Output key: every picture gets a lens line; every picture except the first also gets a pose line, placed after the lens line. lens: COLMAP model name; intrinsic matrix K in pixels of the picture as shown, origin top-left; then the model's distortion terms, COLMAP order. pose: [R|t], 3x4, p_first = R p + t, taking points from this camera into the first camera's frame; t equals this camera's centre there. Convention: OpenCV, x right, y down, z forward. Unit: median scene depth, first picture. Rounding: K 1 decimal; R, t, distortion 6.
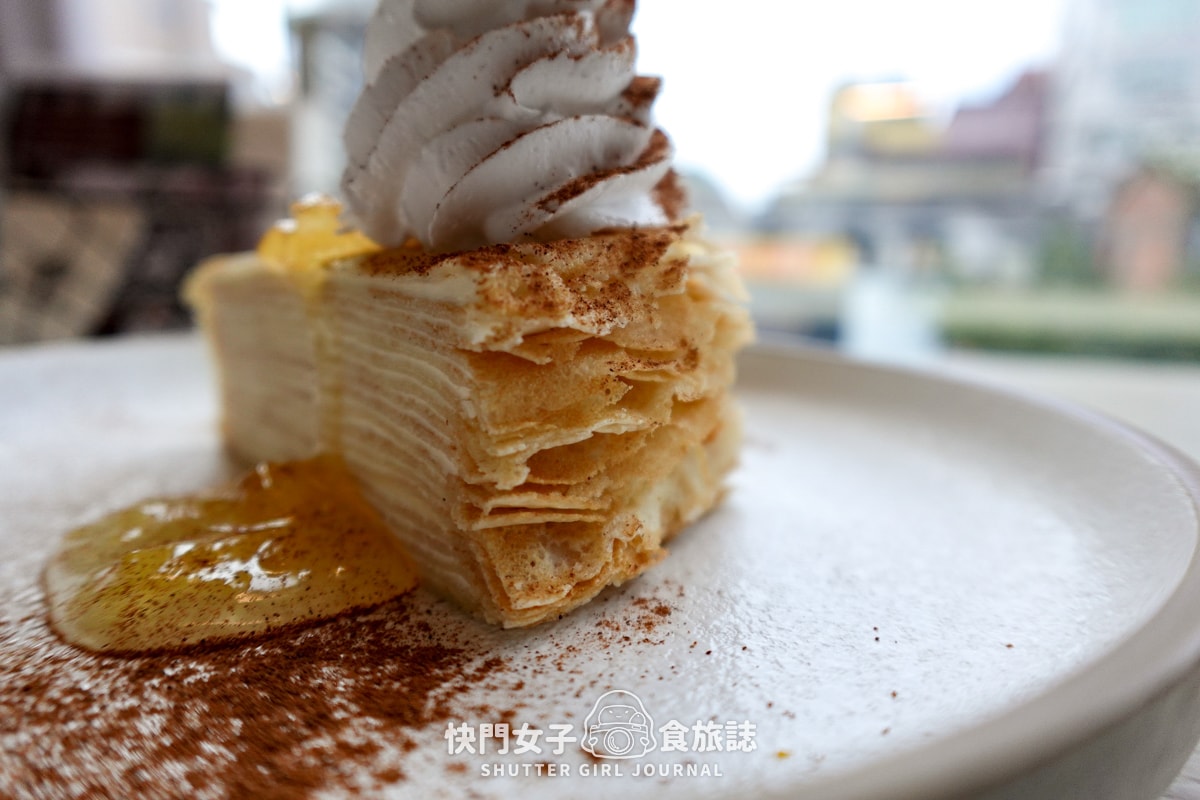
lens RADIAL K [[675.5, 0, 596.8], [0, 675.5, 395.1], [0, 0, 1]] dist [-0.001026, -0.004306]
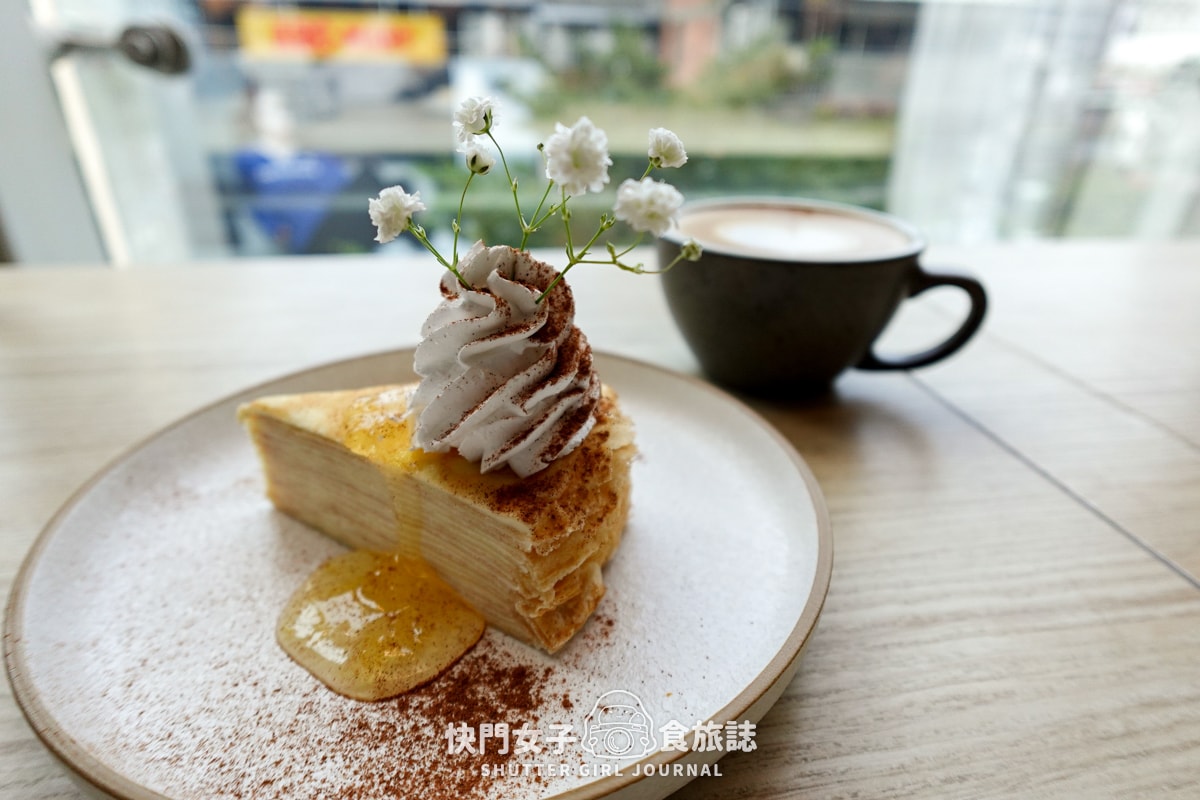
lens RADIAL K [[675.5, 0, 595.1], [0, 675.5, 397.0], [0, 0, 1]] dist [-0.001026, -0.004306]
pose [[0.971757, -0.112360, 0.207516, -0.363514], [0.052455, 0.960220, 0.274275, -1.116788], [-0.230079, -0.255644, 0.938994, -0.969601]]
